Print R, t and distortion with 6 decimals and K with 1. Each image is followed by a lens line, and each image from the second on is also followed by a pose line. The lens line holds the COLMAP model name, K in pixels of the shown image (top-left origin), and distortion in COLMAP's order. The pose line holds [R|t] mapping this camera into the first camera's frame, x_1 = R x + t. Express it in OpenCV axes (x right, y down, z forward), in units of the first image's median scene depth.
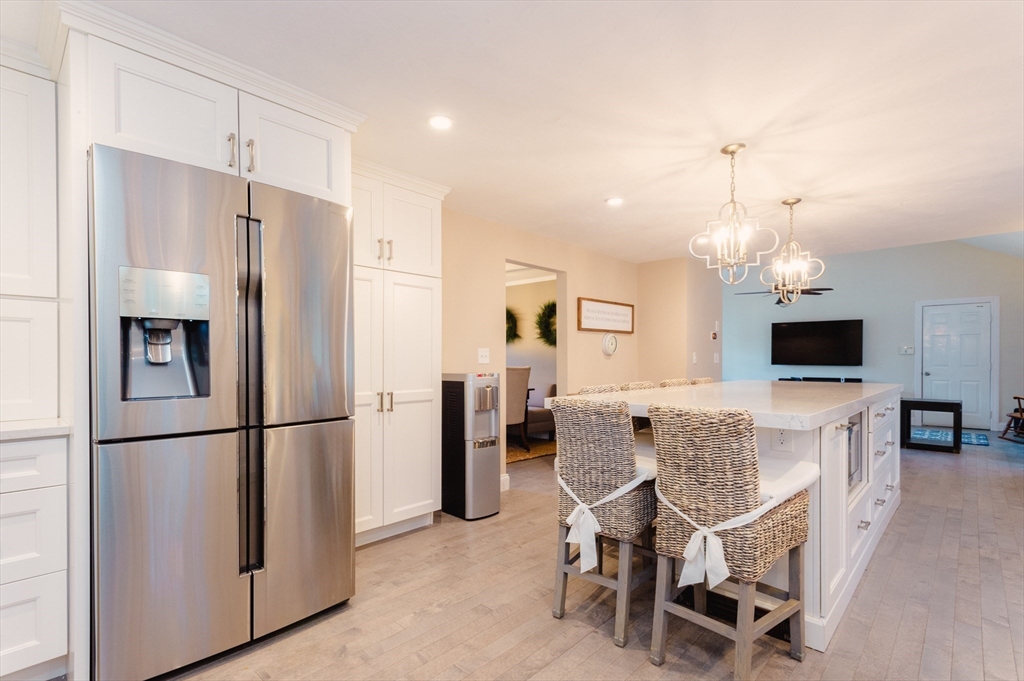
lens RADIAL K [[491.8, 0, 490.2], [0, 491.8, 361.6], [0, 0, 1]] dist [-0.001377, -0.001176]
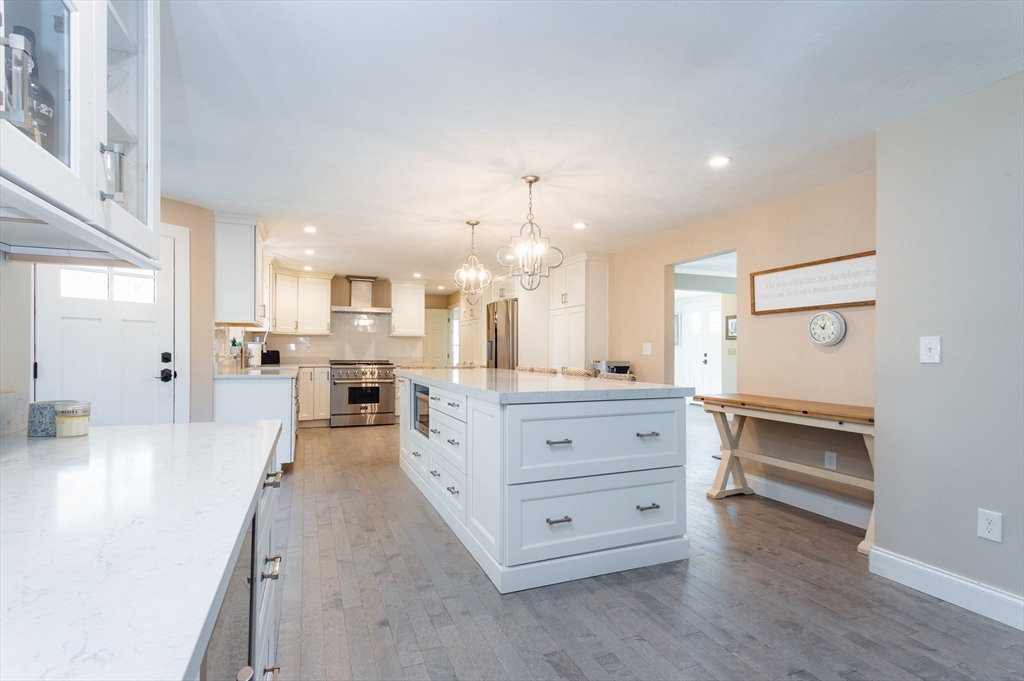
lens RADIAL K [[491.8, 0, 502.2], [0, 491.8, 344.6], [0, 0, 1]] dist [-0.001377, -0.001176]
pose [[-0.405423, -0.016259, -0.913985, 1.755060], [-0.009406, 0.999863, -0.013614, -0.003098], [0.914081, 0.003078, -0.405520, 1.577596]]
